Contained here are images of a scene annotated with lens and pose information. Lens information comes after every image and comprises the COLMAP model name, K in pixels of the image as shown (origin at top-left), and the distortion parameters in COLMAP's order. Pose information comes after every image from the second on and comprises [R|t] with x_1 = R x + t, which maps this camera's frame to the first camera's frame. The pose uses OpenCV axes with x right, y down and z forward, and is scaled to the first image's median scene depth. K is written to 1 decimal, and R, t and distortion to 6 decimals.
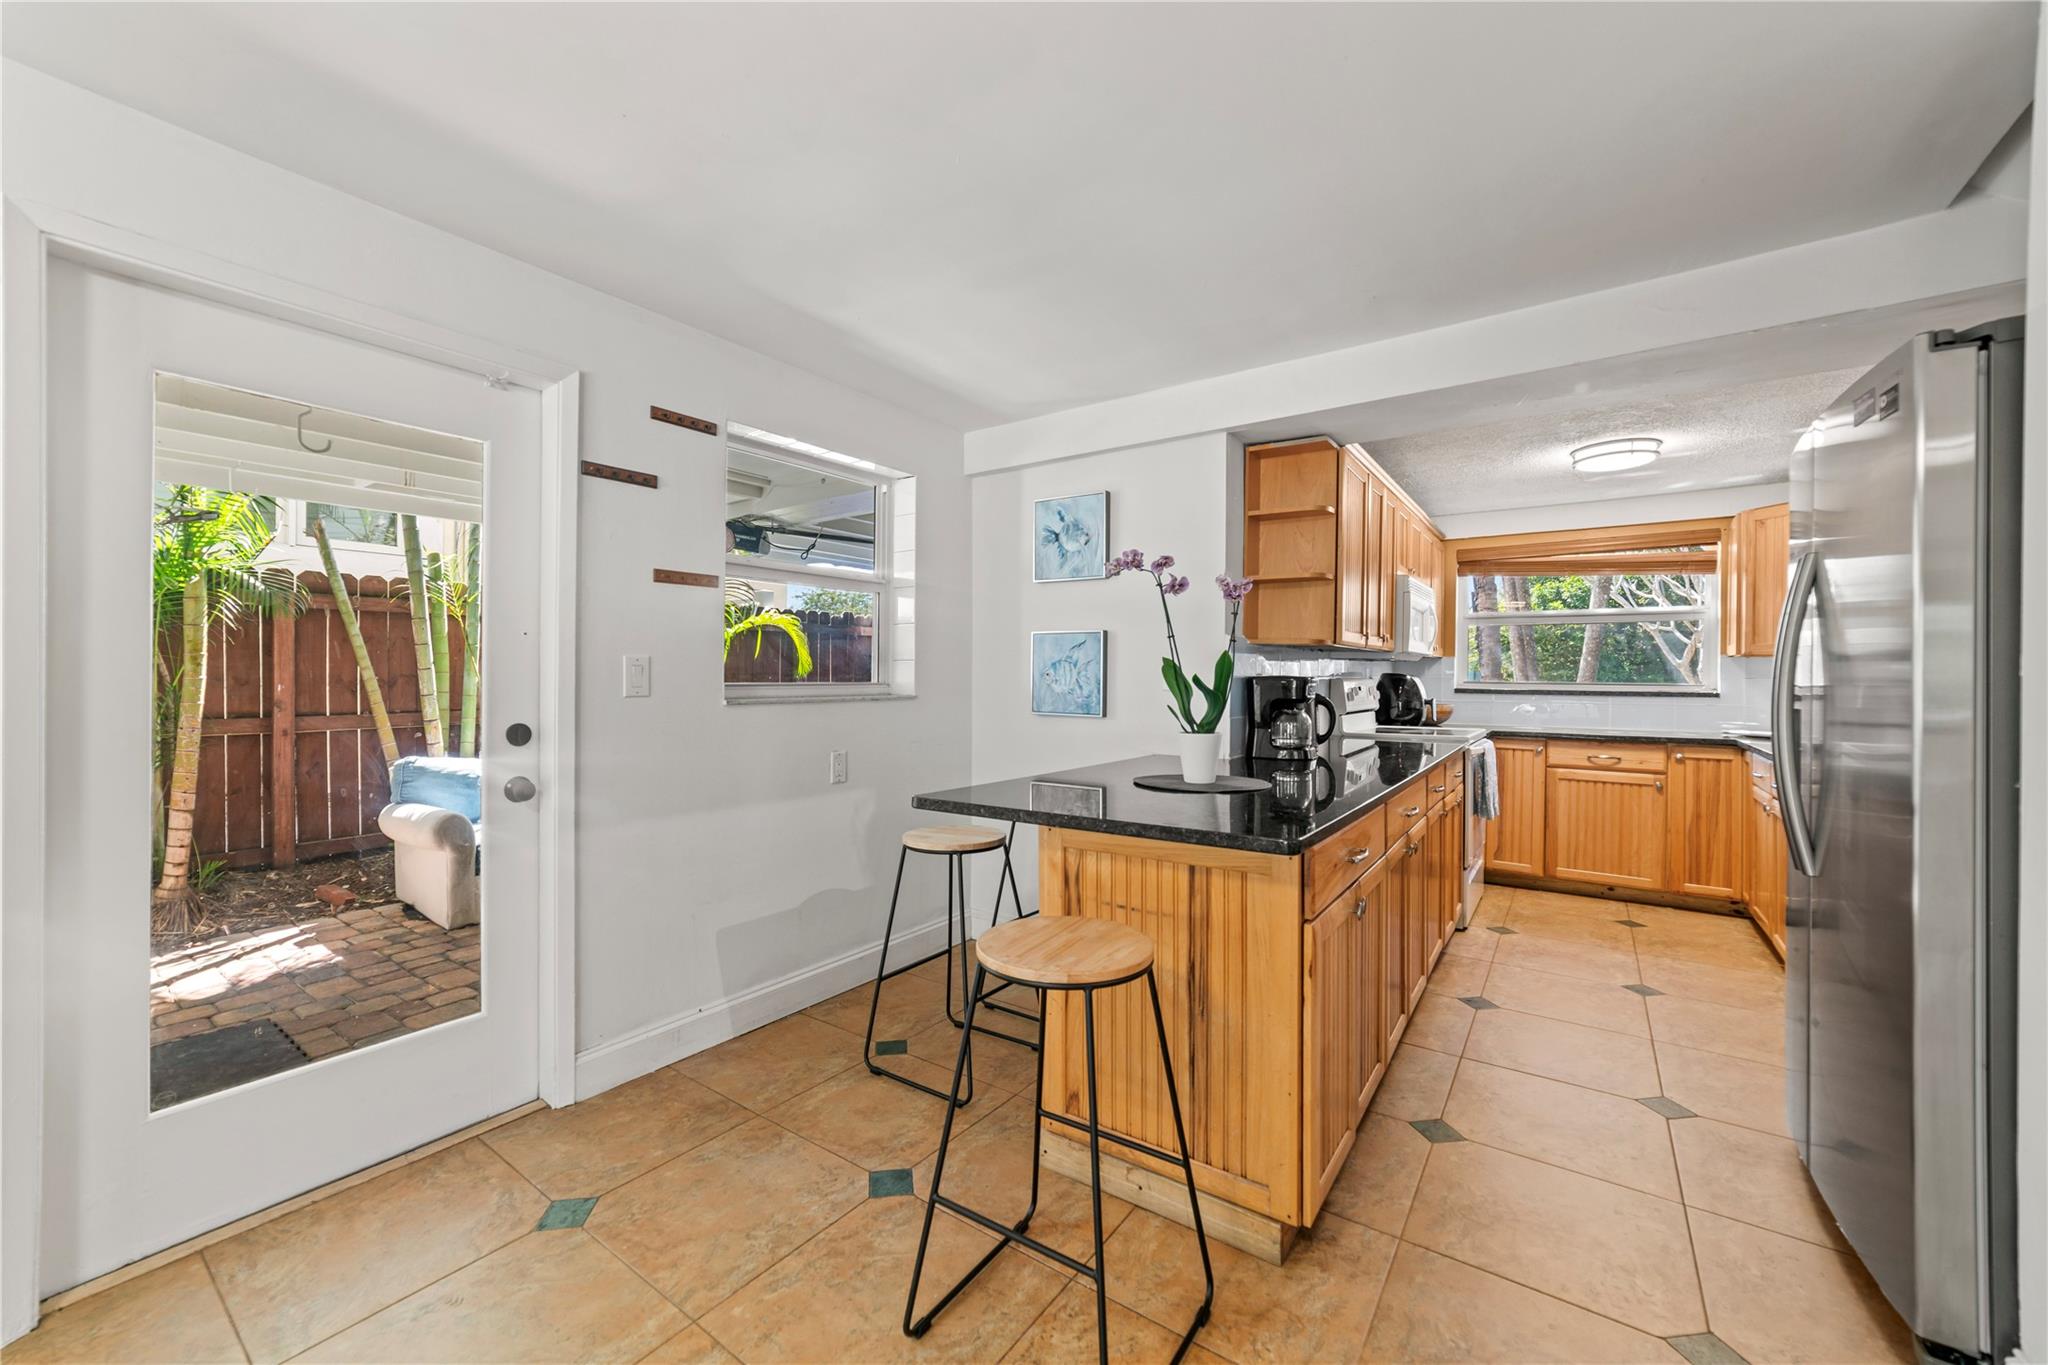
lens RADIAL K [[786.7, 0, 1013.6], [0, 786.7, 674.6], [0, 0, 1]] dist [-0.011698, 0.000040]
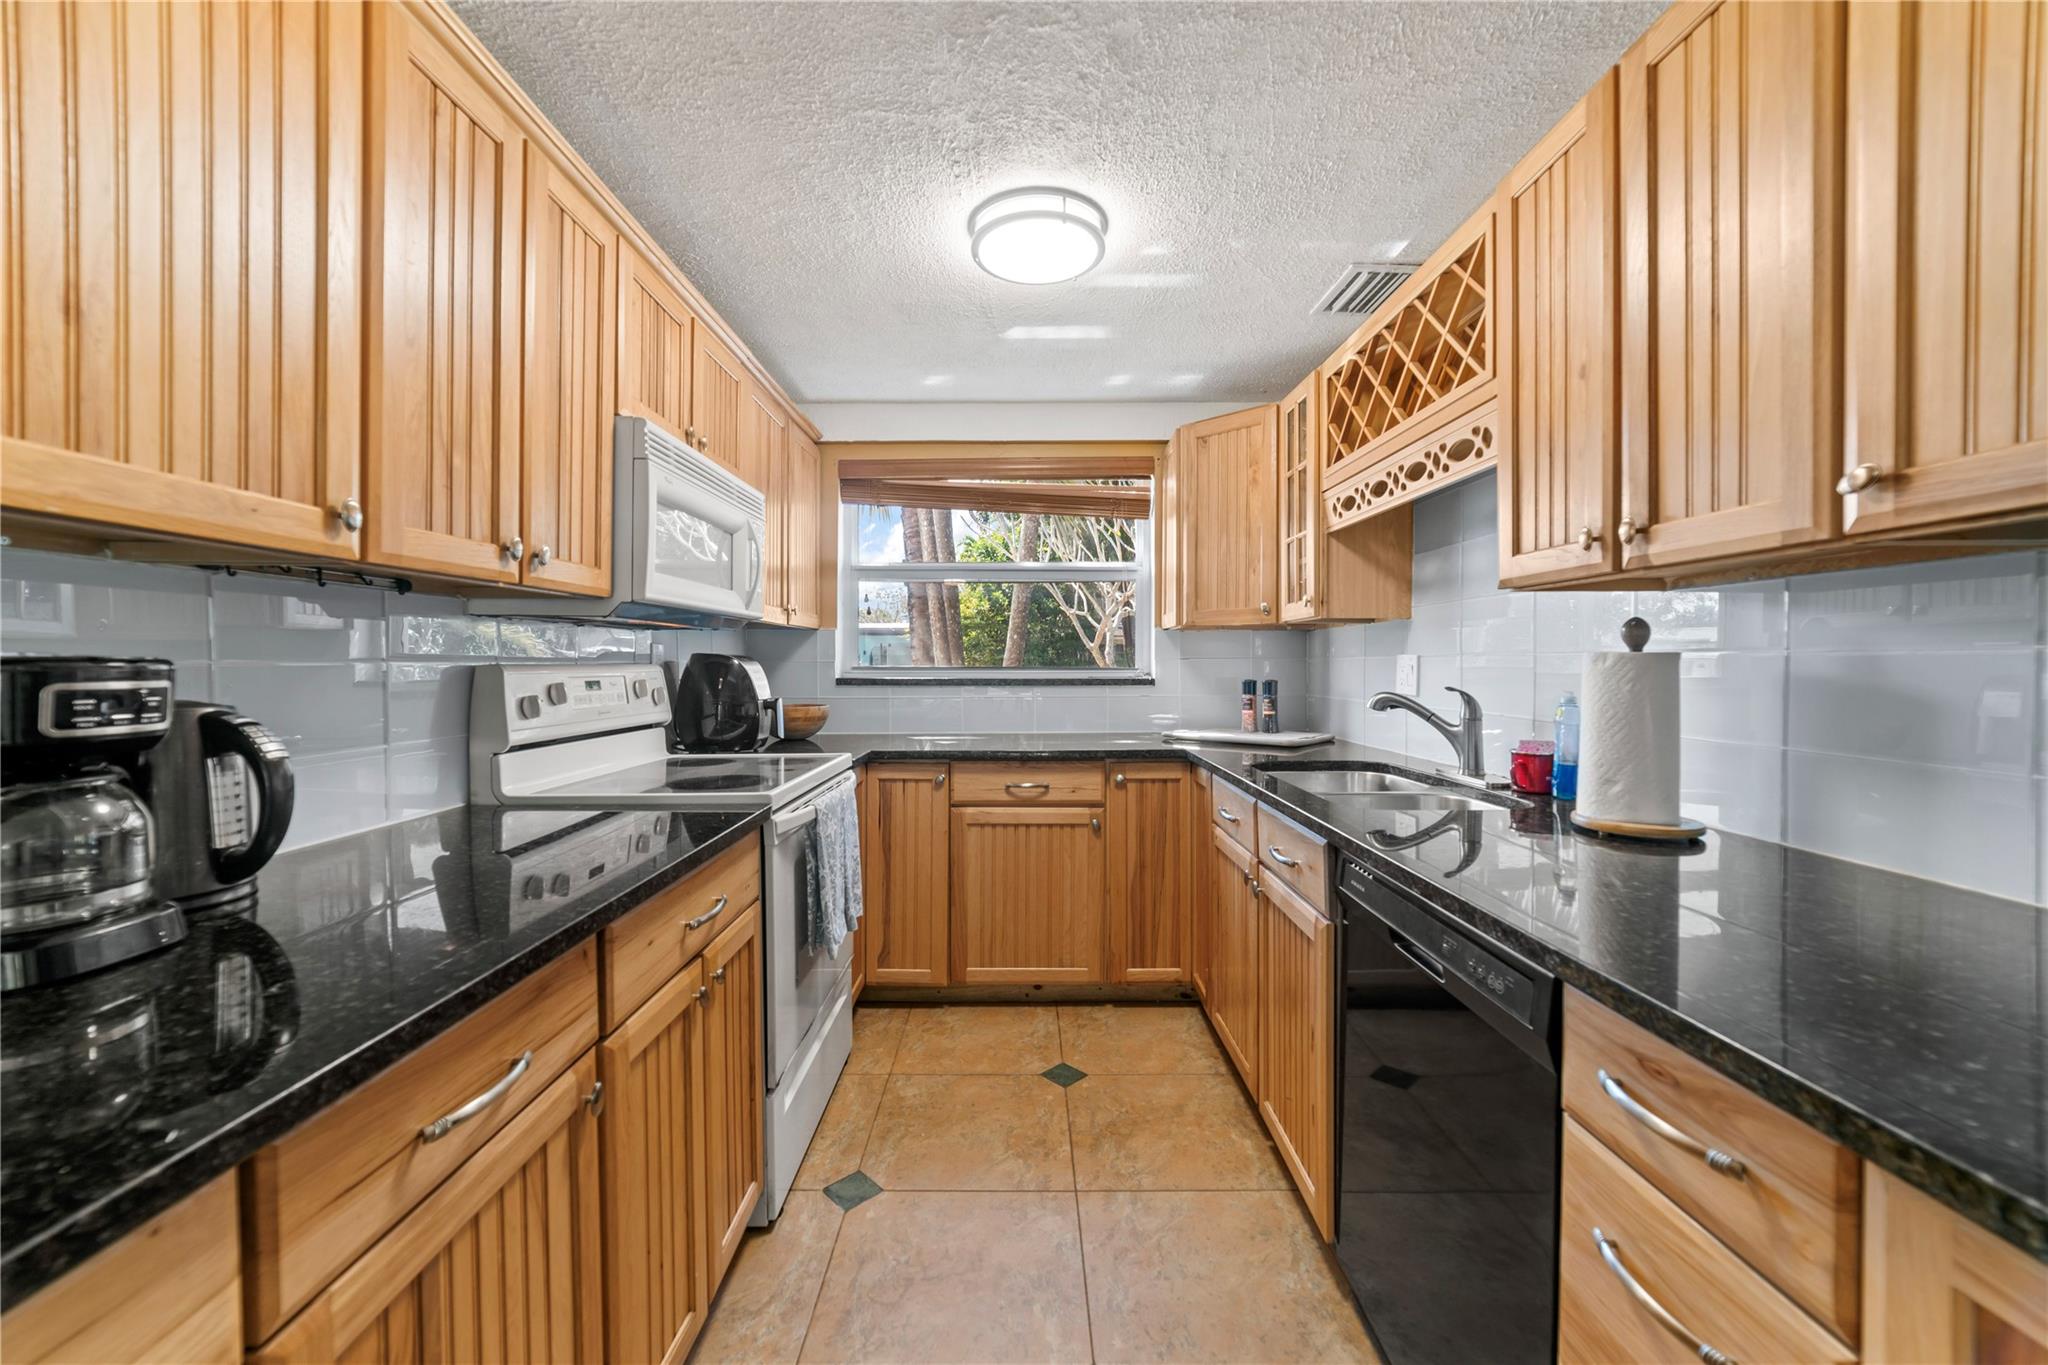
lens RADIAL K [[786.7, 0, 1013.6], [0, 786.7, 674.6], [0, 0, 1]] dist [-0.011698, 0.000040]
pose [[0.813796, -0.016027, 0.580930, 0.382467], [0.006562, 0.999809, 0.018391, 0.005015], [-0.581114, -0.011154, 0.813746, 0.494431]]
